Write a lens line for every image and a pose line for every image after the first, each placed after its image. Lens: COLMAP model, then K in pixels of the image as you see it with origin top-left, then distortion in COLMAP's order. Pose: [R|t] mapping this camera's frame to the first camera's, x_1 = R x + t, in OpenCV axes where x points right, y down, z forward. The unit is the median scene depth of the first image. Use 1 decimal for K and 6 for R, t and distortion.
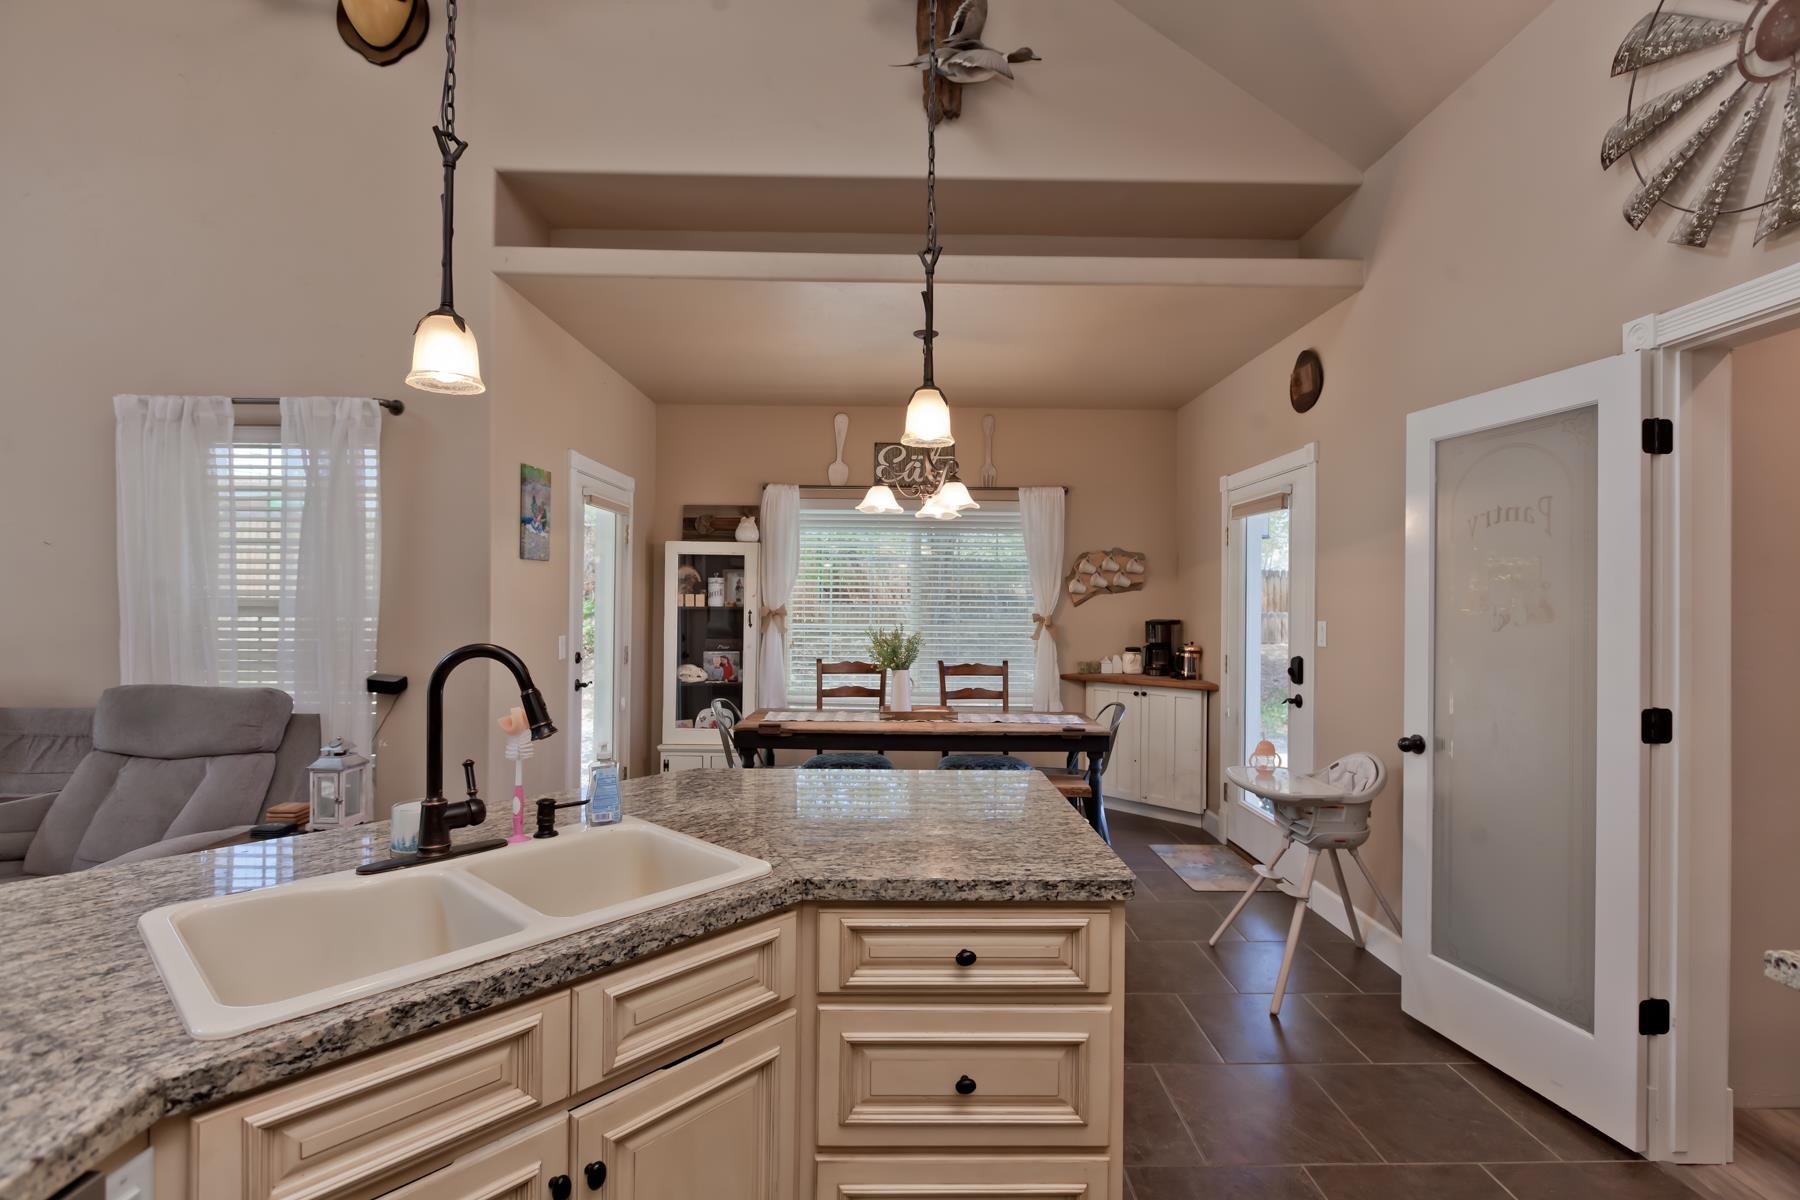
lens RADIAL K [[834.3, 0, 898.1], [0, 834.3, 599.0], [0, 0, 1]] dist [-0.004163, -0.002041]
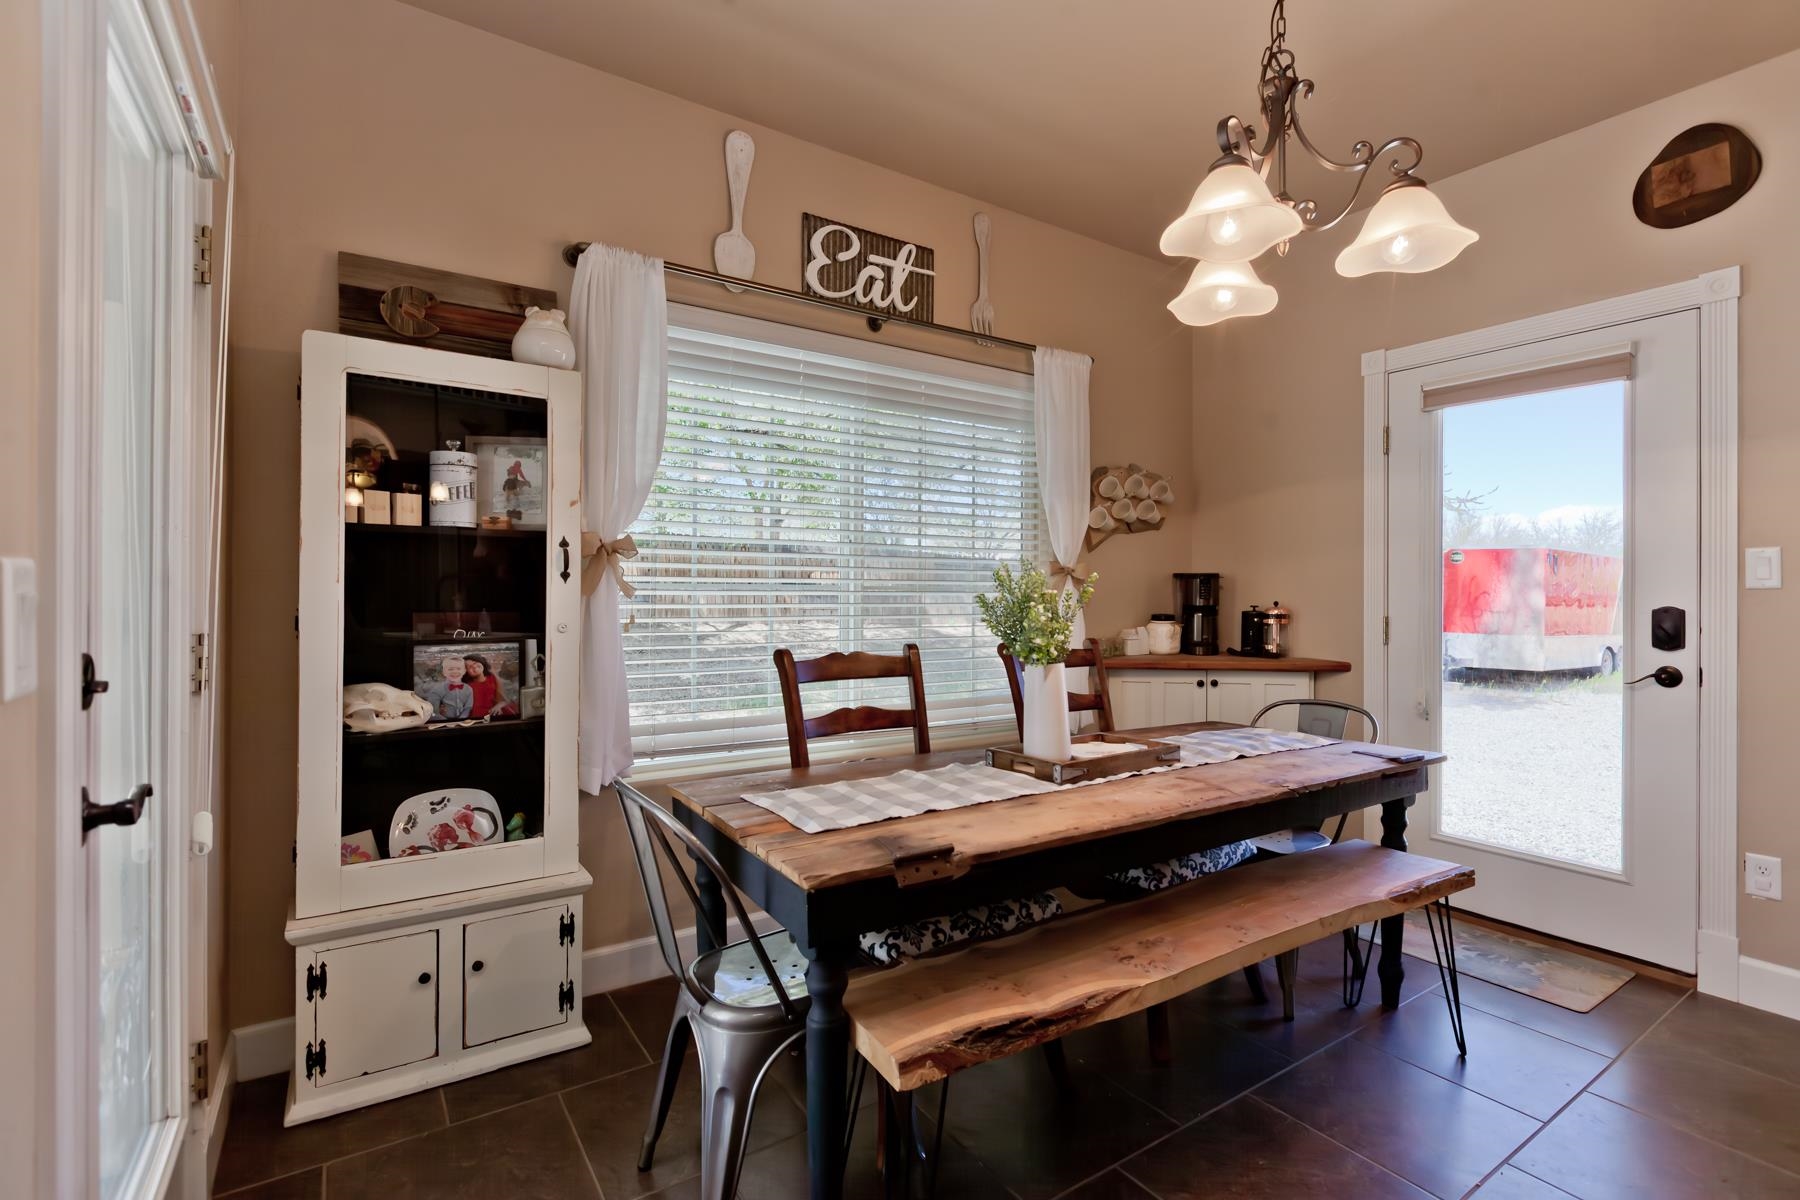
lens RADIAL K [[834.3, 0, 917.8], [0, 834.3, 594.2], [0, 0, 1]] dist [-0.004163, -0.002041]
pose [[0.830870, -0.005391, 0.556440, -0.254996], [0.002941, 0.999982, 0.005296, 0.038446], [-0.556459, -0.002764, 0.830871, 0.564282]]
